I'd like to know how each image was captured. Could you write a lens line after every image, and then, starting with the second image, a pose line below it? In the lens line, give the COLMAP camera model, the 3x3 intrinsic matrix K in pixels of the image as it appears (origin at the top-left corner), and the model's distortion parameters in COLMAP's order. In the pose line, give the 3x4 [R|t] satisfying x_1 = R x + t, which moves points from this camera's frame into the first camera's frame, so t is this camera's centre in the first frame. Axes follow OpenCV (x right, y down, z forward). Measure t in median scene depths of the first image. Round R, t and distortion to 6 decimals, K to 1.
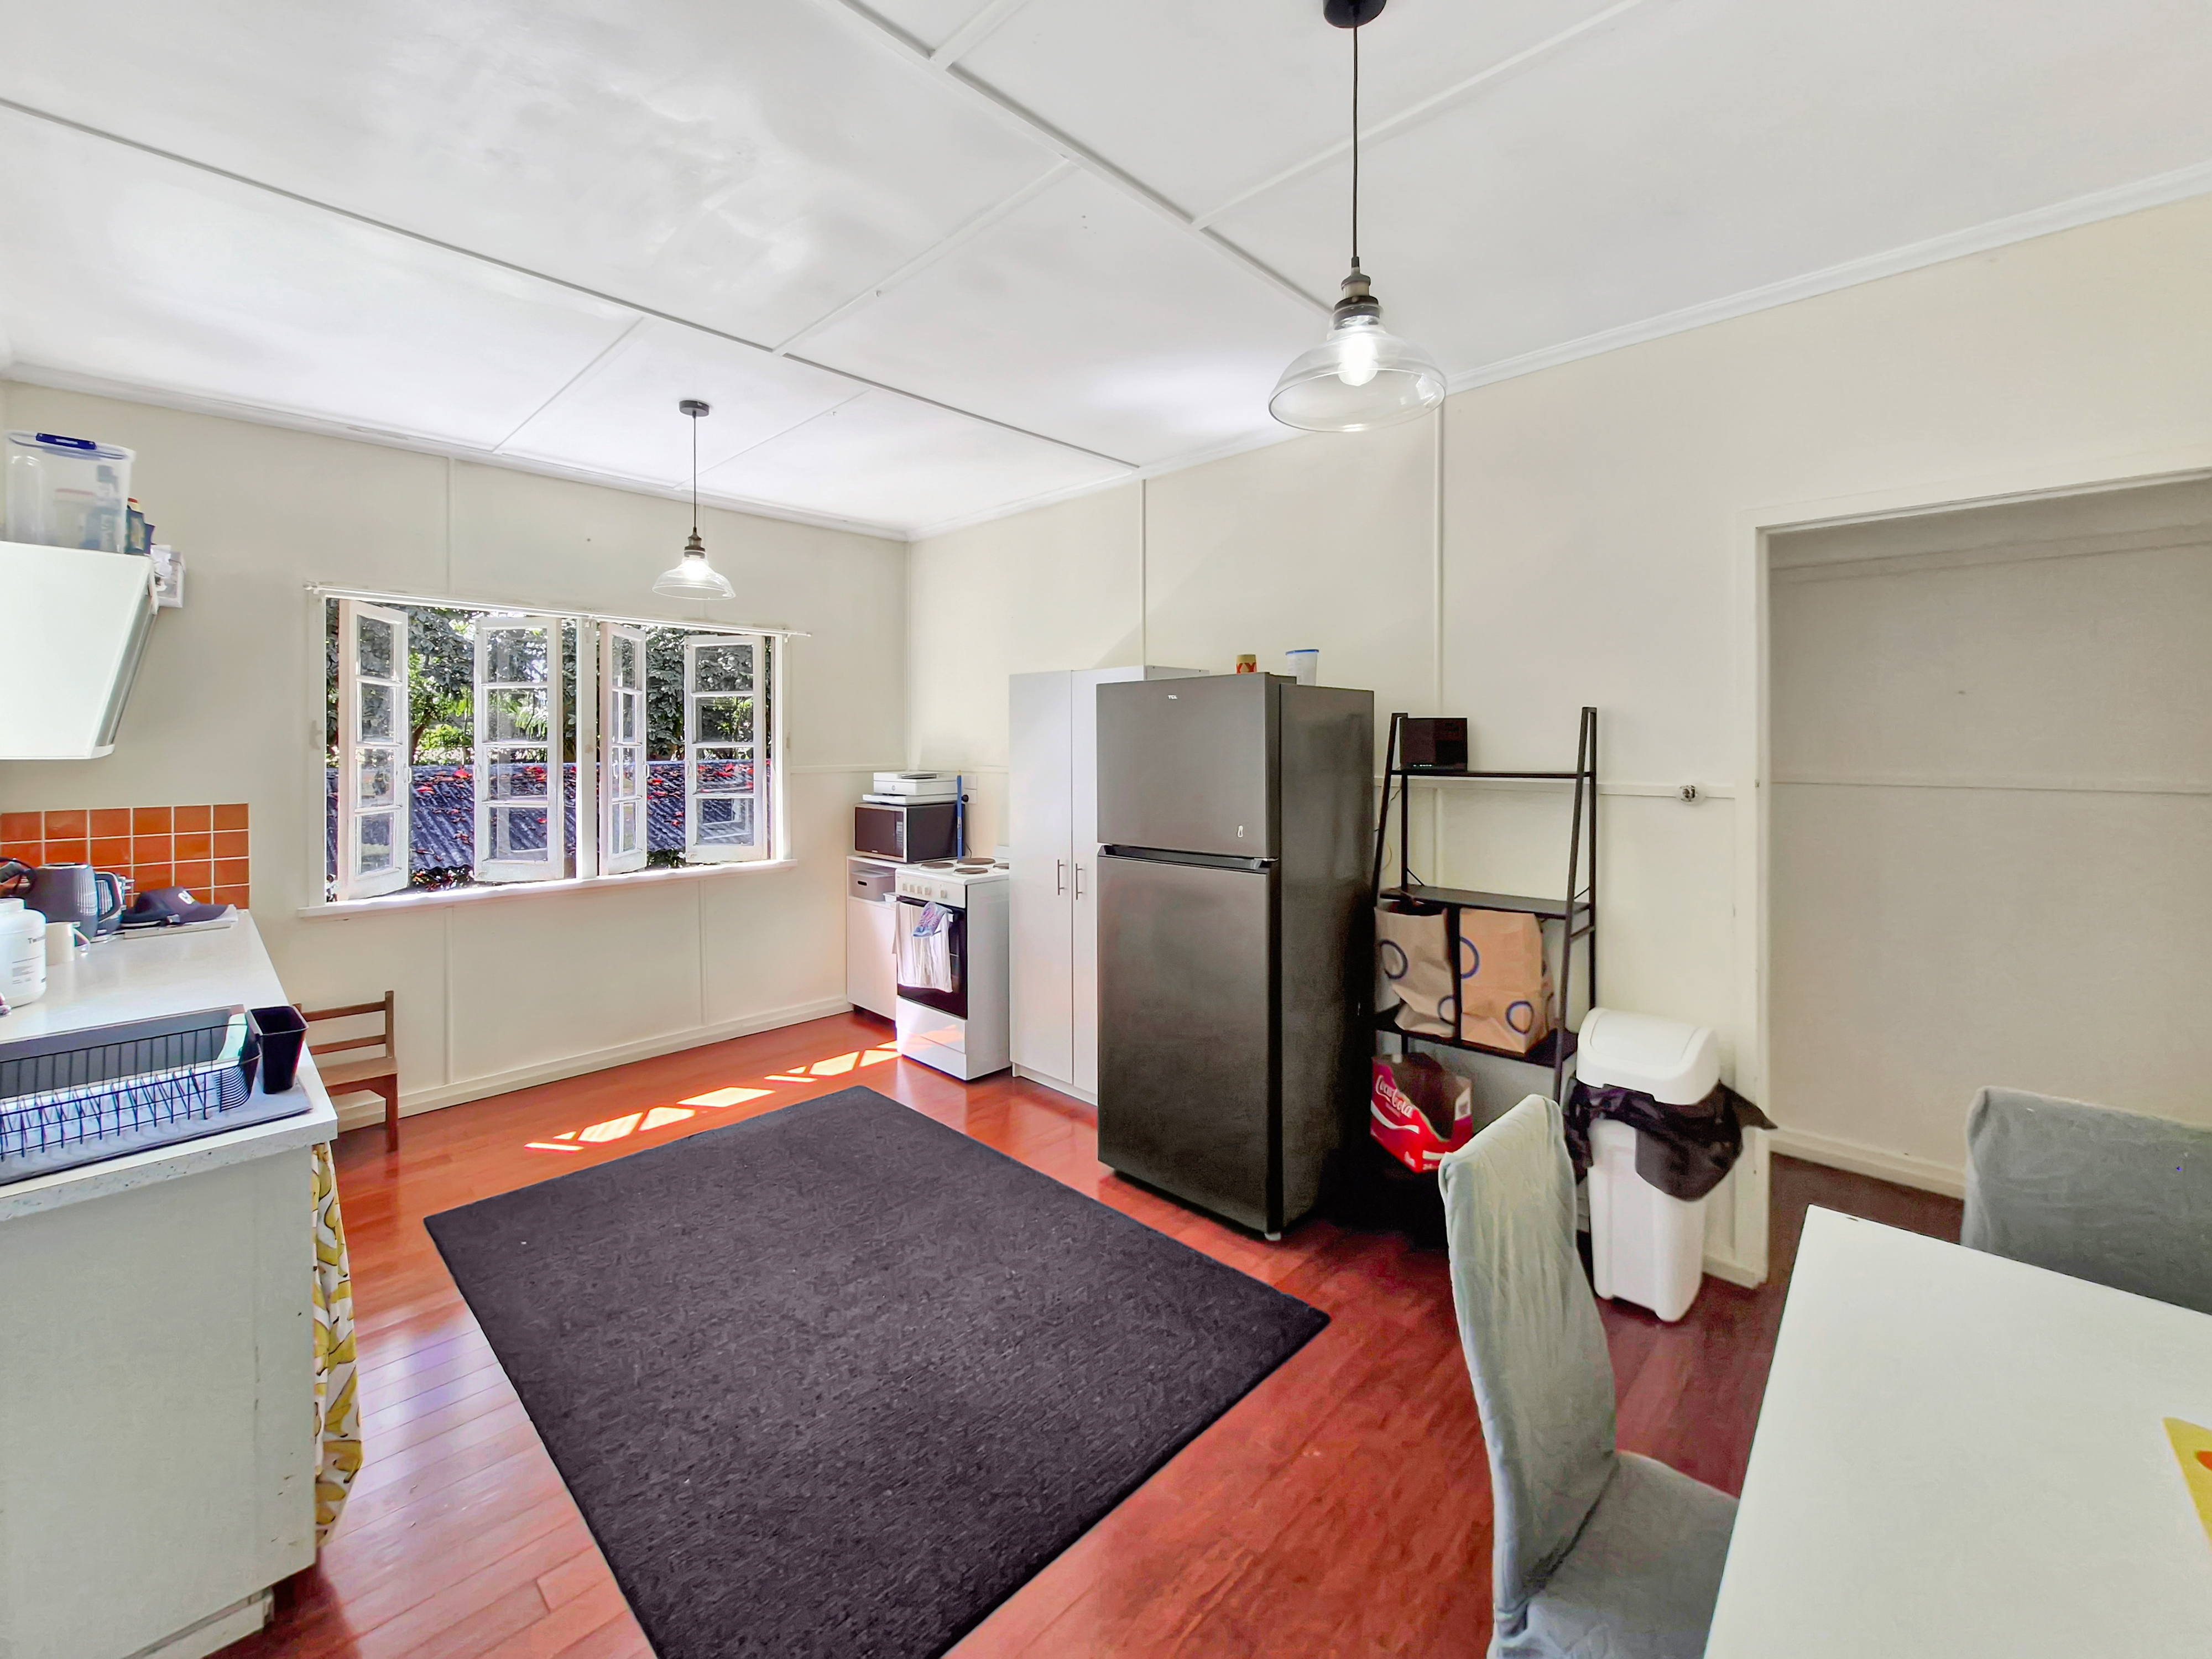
lens RADIAL K [[900.0, 0, 1096.3], [0, 900.0, 743.0], [0, 0, 1]] dist [-0.000313, -0.000329]
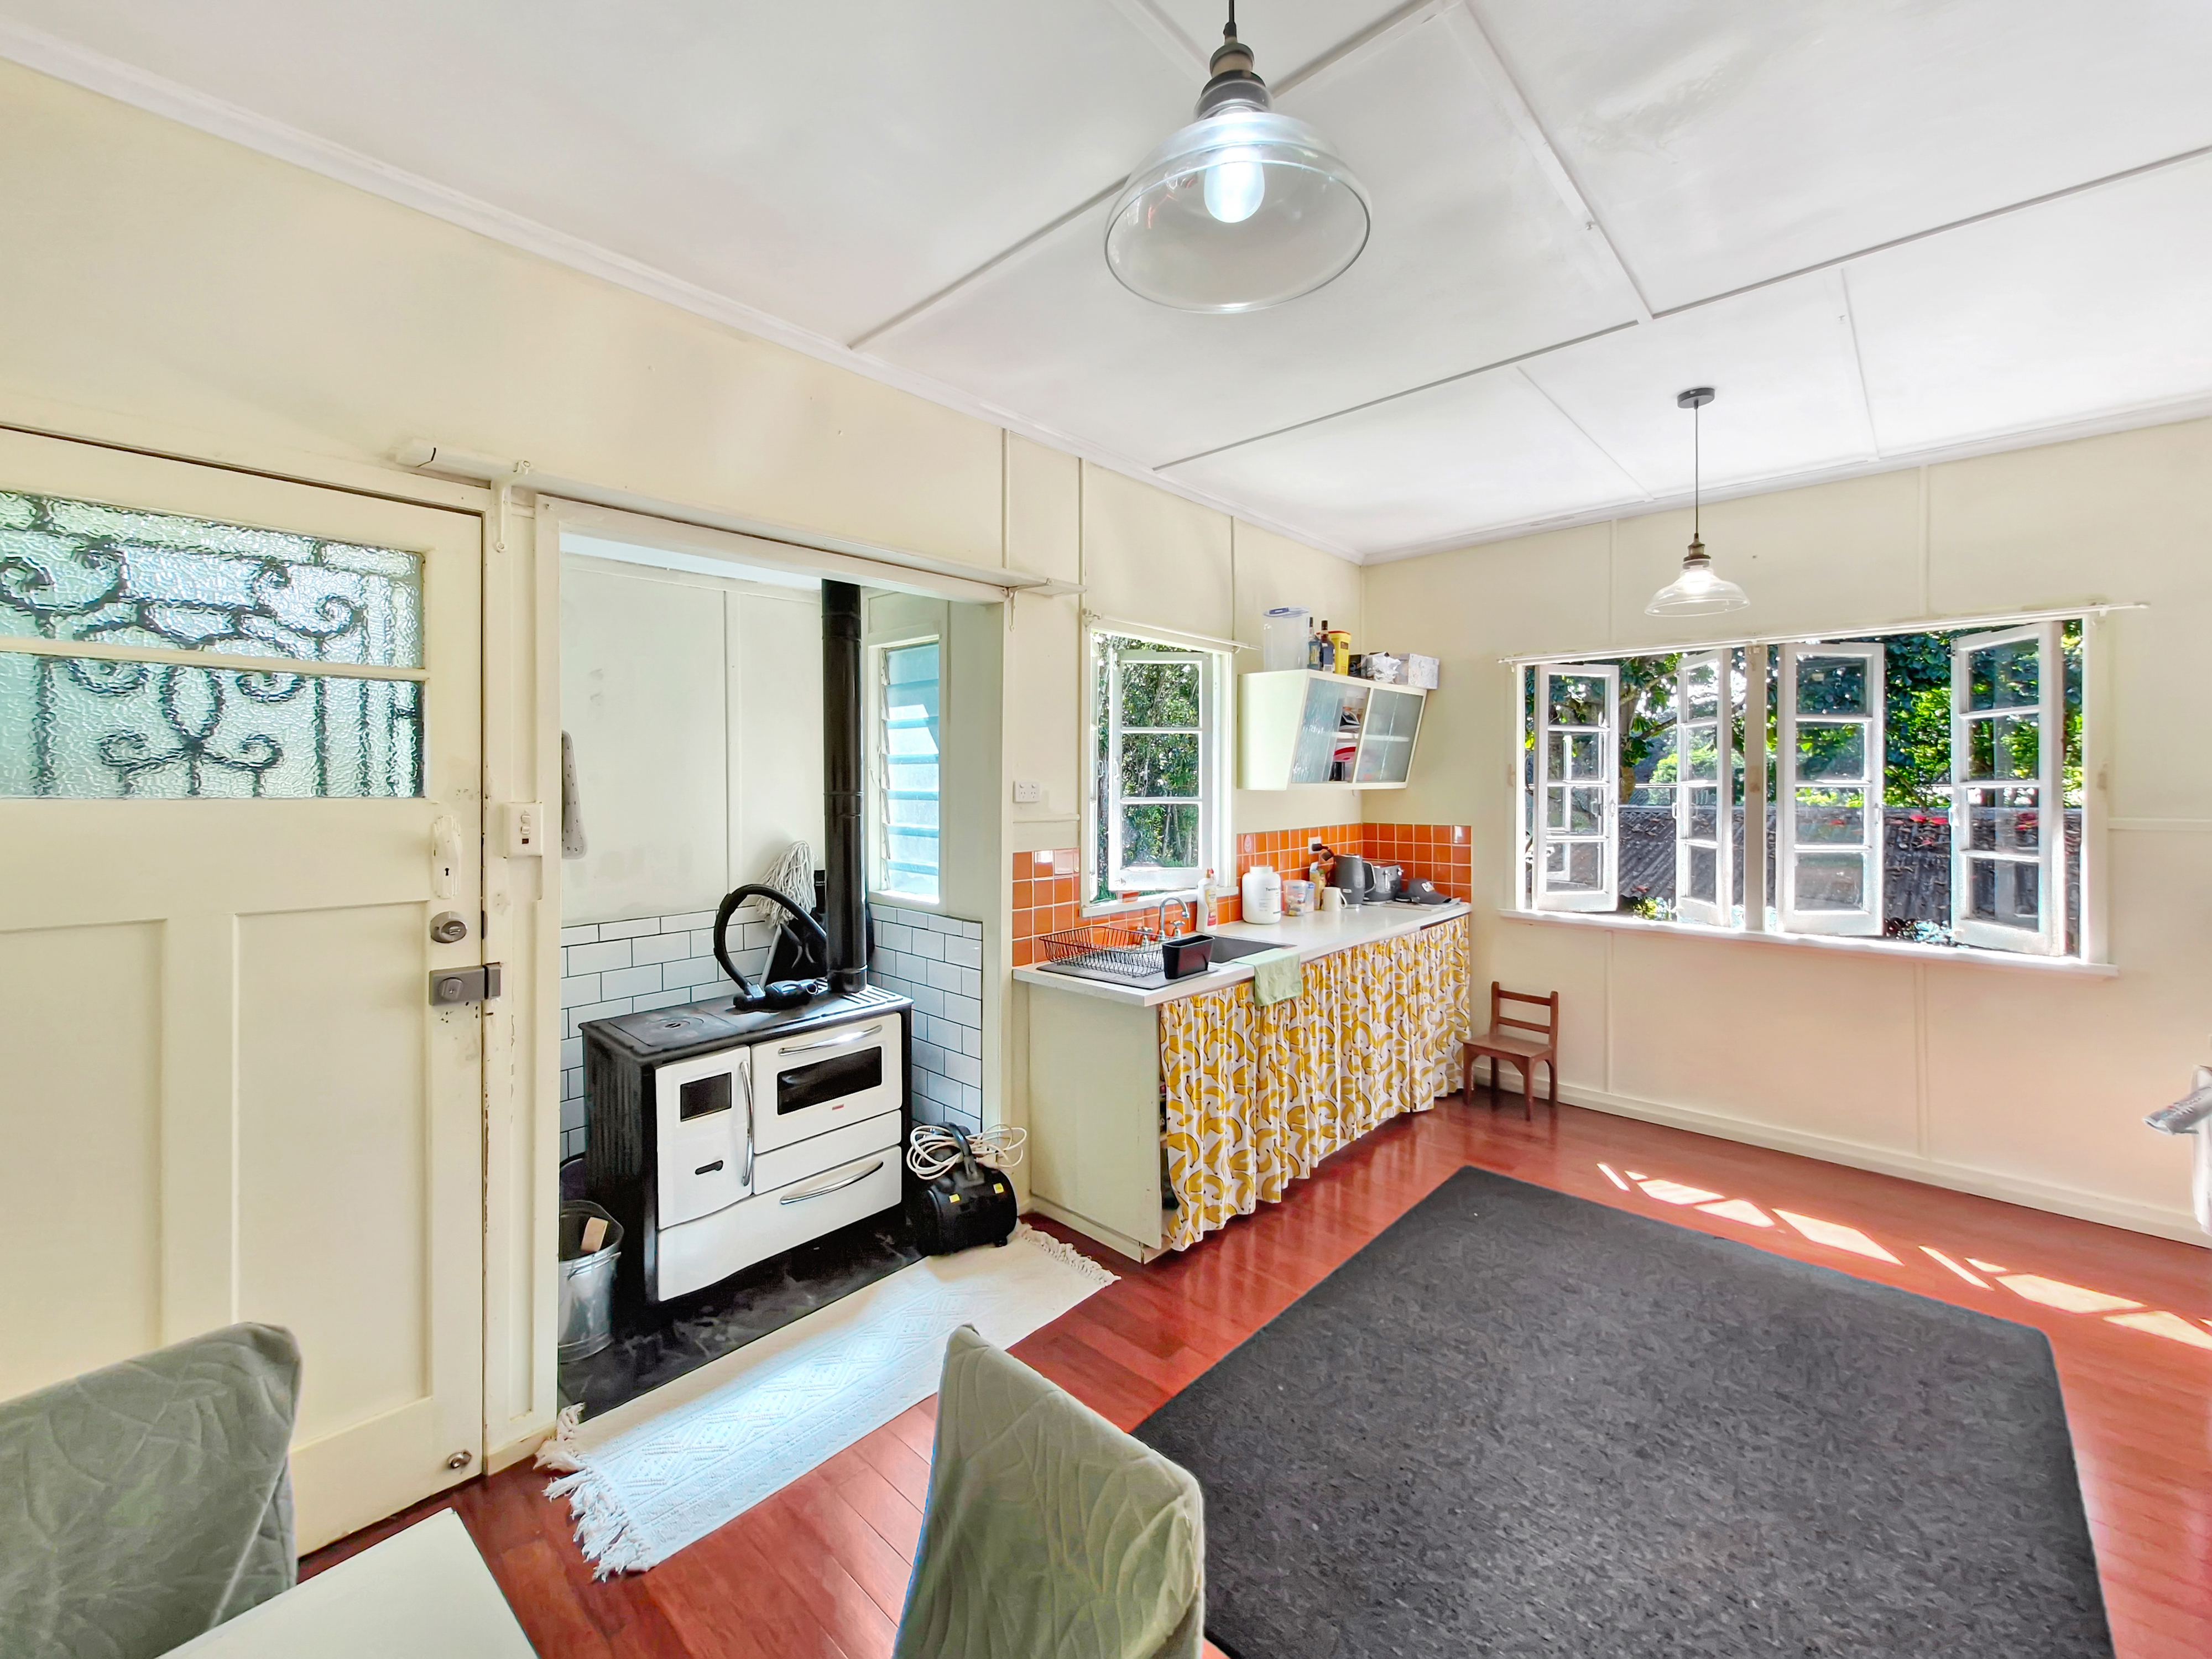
lens RADIAL K [[900.0, 0, 1092.2], [0, 900.0, 785.1], [0, 0, 1]] dist [-0.000313, -0.000329]
pose [[0.023975, 0.003848, -0.999705, 0.374803], [0.001166, 0.999992, 0.003877, -0.000500], [0.999712, -0.001259, 0.023970, 0.358463]]
